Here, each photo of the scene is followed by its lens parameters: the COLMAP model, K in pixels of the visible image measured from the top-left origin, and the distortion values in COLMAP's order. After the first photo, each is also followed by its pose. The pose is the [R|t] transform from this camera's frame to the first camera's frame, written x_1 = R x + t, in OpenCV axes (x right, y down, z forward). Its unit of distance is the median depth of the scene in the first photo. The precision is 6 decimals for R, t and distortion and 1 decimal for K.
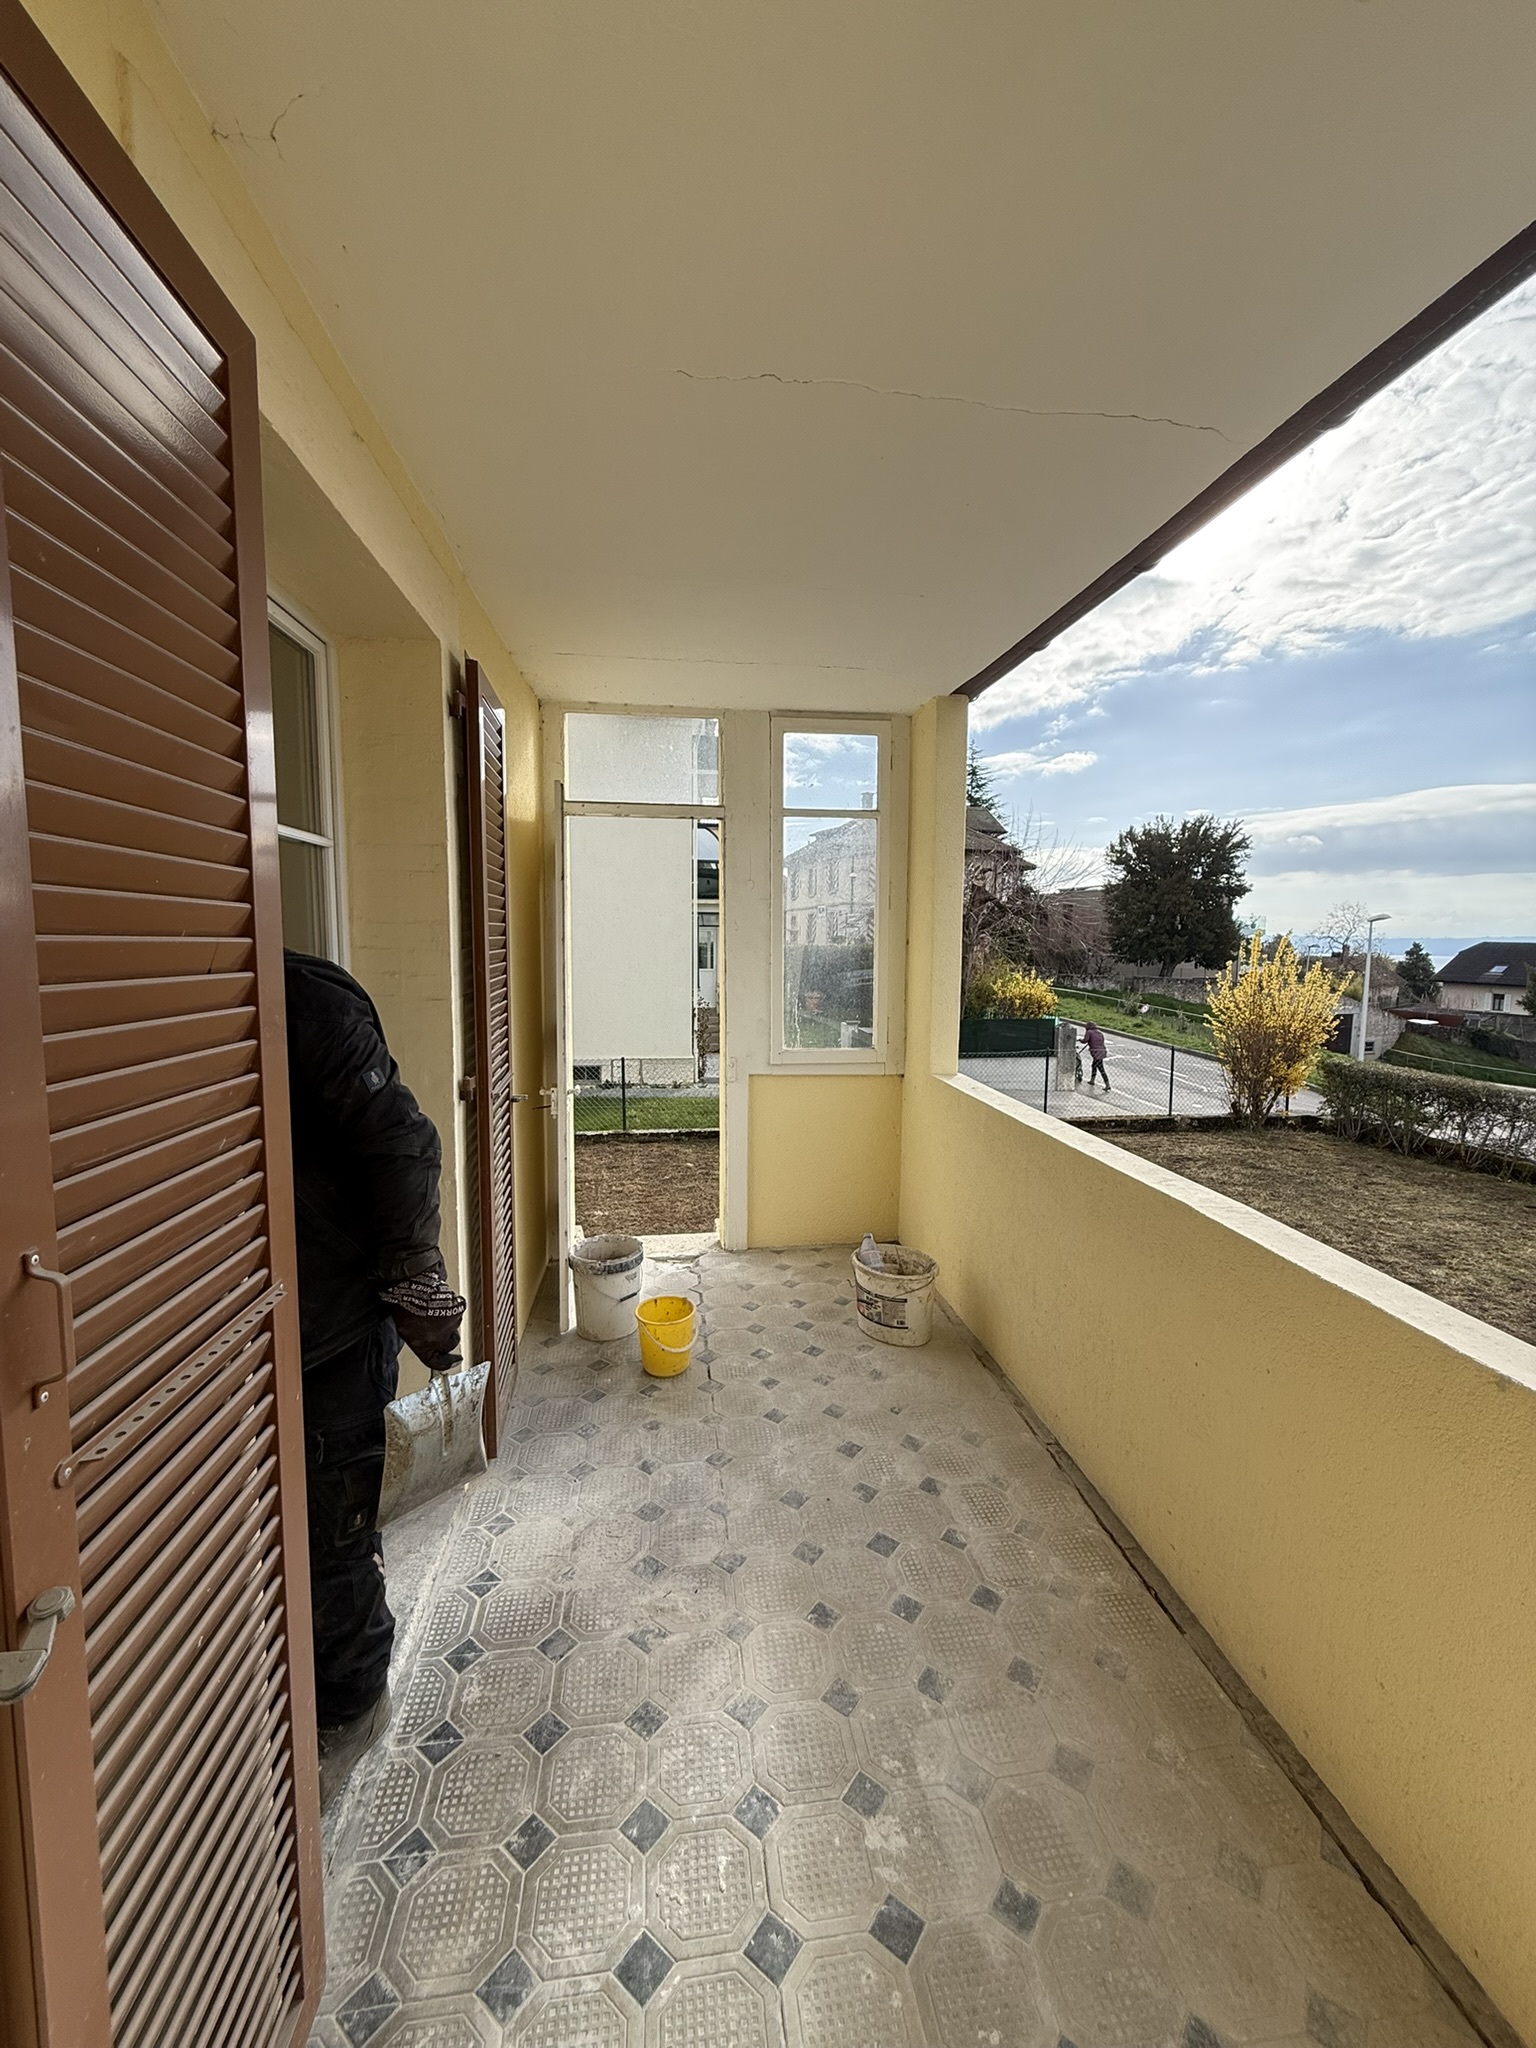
lens RADIAL K [[805.9, 0, 764.0], [0, 805.9, 1015.5], [0, 0, 1]] dist [0.003116, -0.000504]
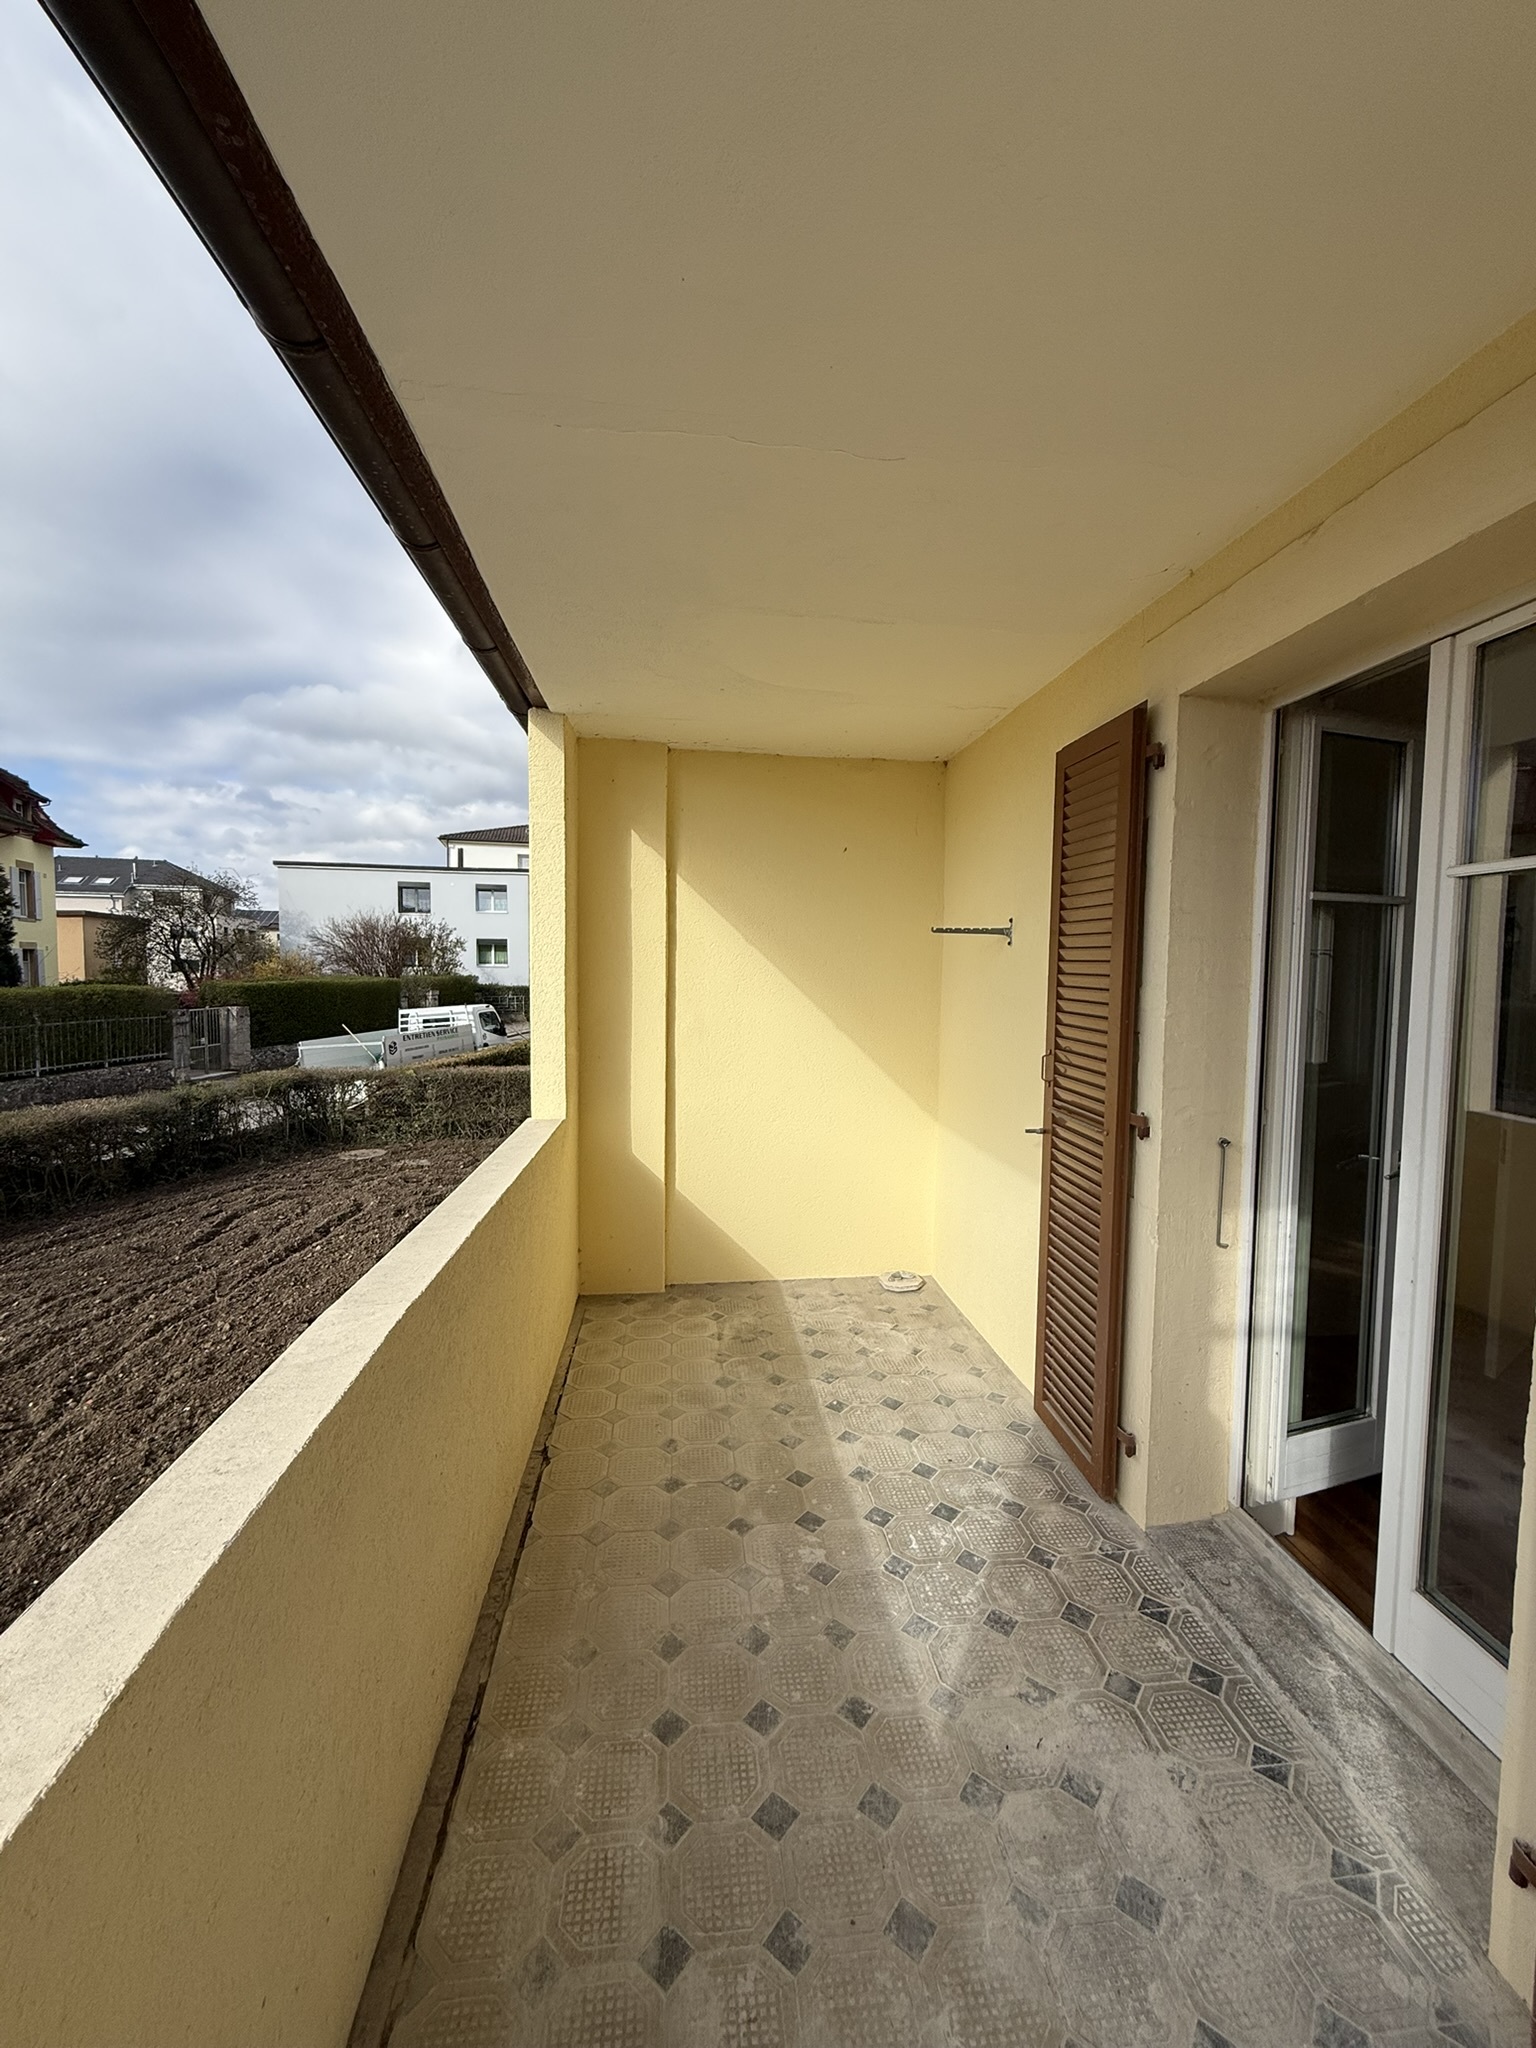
lens RADIAL K [[805.9, 0, 769.7], [0, 805.9, 1014.9], [0, 0, 1]] dist [0.003116, -0.000504]
pose [[-0.999699, -0.022434, 0.009922, 0.201010], [-0.020631, 0.987750, 0.154674, -0.197378], [-0.013270, 0.154423, -0.987916, 1.993172]]
